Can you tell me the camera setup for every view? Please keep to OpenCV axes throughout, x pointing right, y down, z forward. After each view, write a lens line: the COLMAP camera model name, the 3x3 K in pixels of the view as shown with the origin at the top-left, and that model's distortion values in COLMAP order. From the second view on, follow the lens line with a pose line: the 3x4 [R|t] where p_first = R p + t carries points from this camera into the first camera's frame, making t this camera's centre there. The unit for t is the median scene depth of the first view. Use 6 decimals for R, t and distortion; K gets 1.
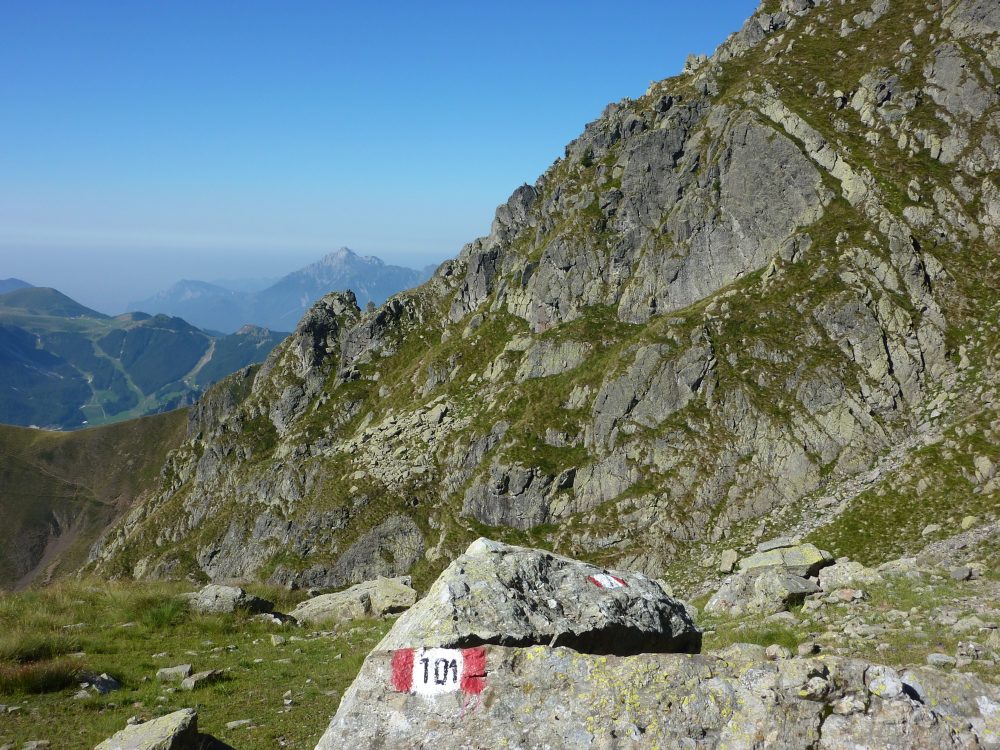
lens RADIAL K [[934.9, 0, 501.8], [0, 934.9, 369.1], [0, 0, 1]] dist [-0.033092, 0.000000]
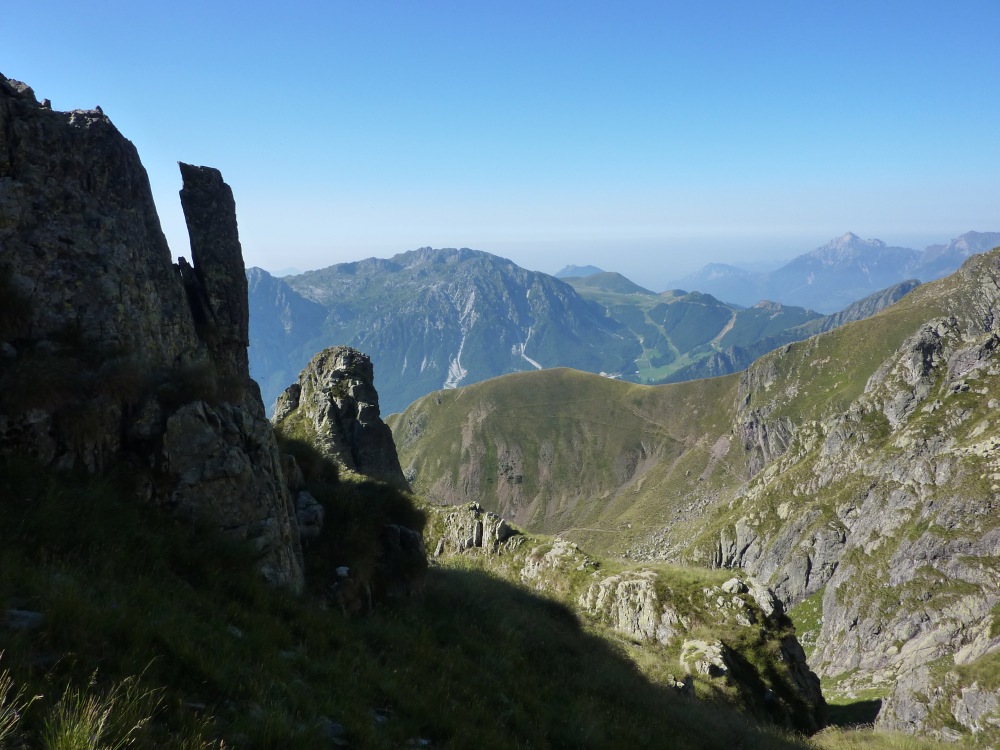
lens RADIAL K [[740.8, 0, 499.4], [0, 740.8, 381.7], [0, 0, 1]] dist [-0.021156, -0.019156]
pose [[0.824332, 0.064296, -0.562444, -0.030363], [-0.027725, 0.996922, 0.073329, -0.015104], [0.565428, -0.044854, 0.823577, -0.050962]]
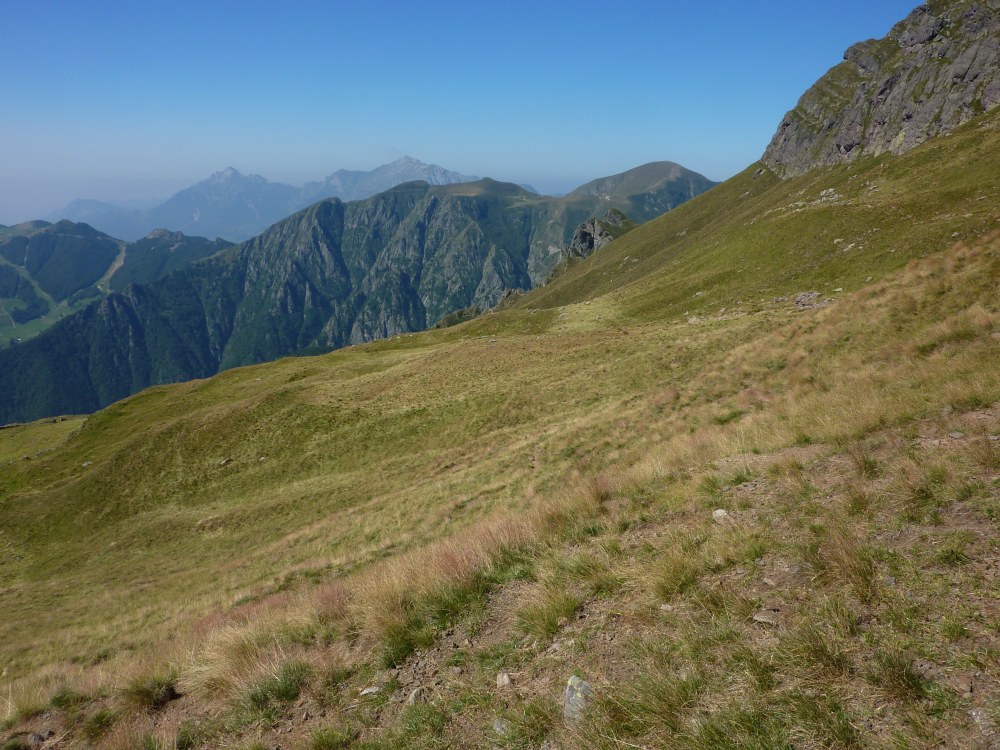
lens RADIAL K [[738.9, 0, 495.2], [0, 738.9, 371.9], [0, 0, 1]] dist [-0.031161, -0.002899]
pose [[0.983020, -0.047474, 0.177252, -0.459885], [0.023815, 0.990791, 0.133291, 0.062311], [-0.181948, -0.126807, 0.975097, 1.051227]]
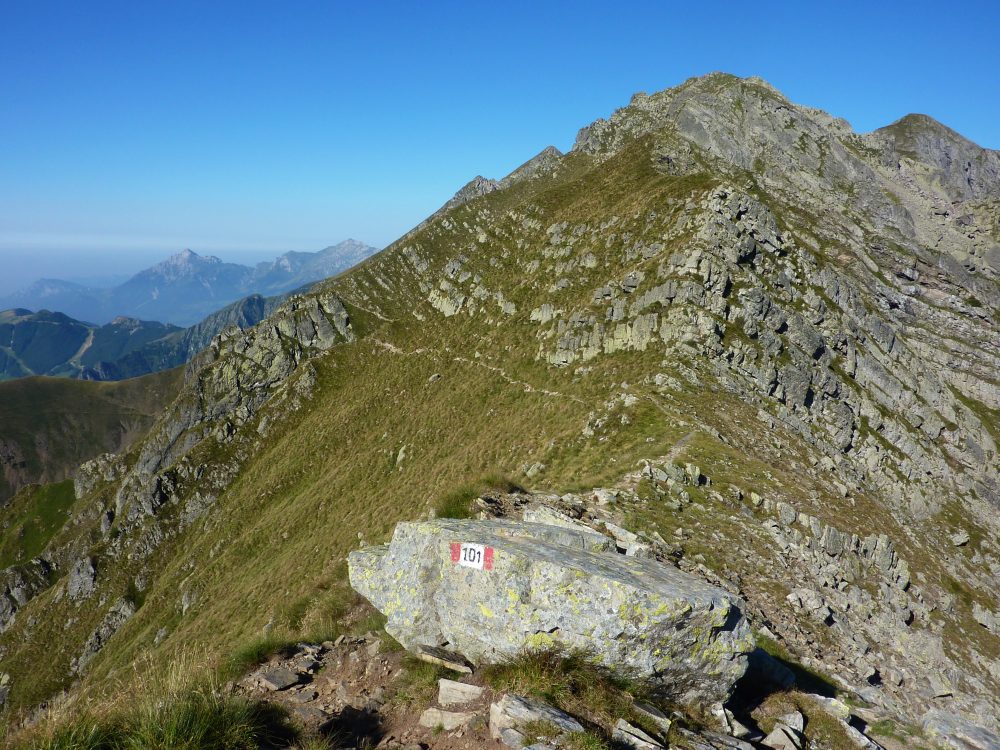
lens RADIAL K [[740.8, 0, 499.3], [0, 740.8, 369.9], [0, 0, 1]] dist [-0.021156, -0.019156]
pose [[0.971732, -0.048049, 0.231144, -0.062936], [0.038988, 0.998287, 0.043613, 0.009683], [-0.232843, -0.033369, 0.971942, -0.642018]]
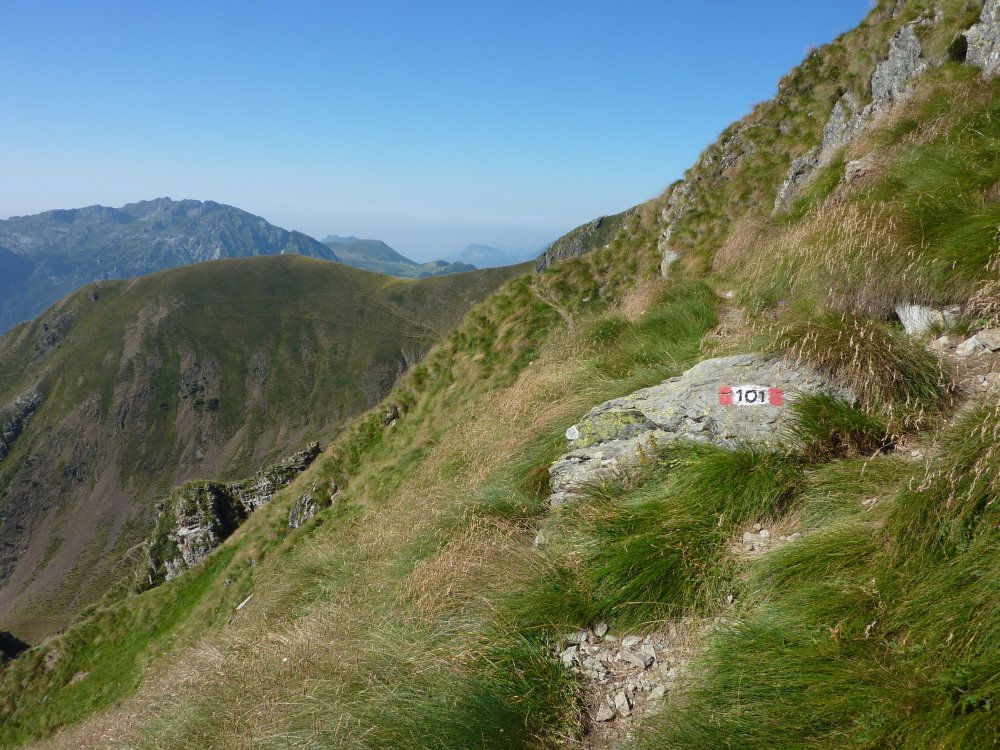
lens RADIAL K [[740.8, 0, 500.9], [0, 740.8, 376.6], [0, 0, 1]] dist [-0.021156, -0.019156]
pose [[0.958583, 0.080239, -0.273277, -0.158187], [-0.060941, 0.995058, 0.078400, 0.108630], [0.278218, -0.058499, 0.958735, 0.260383]]
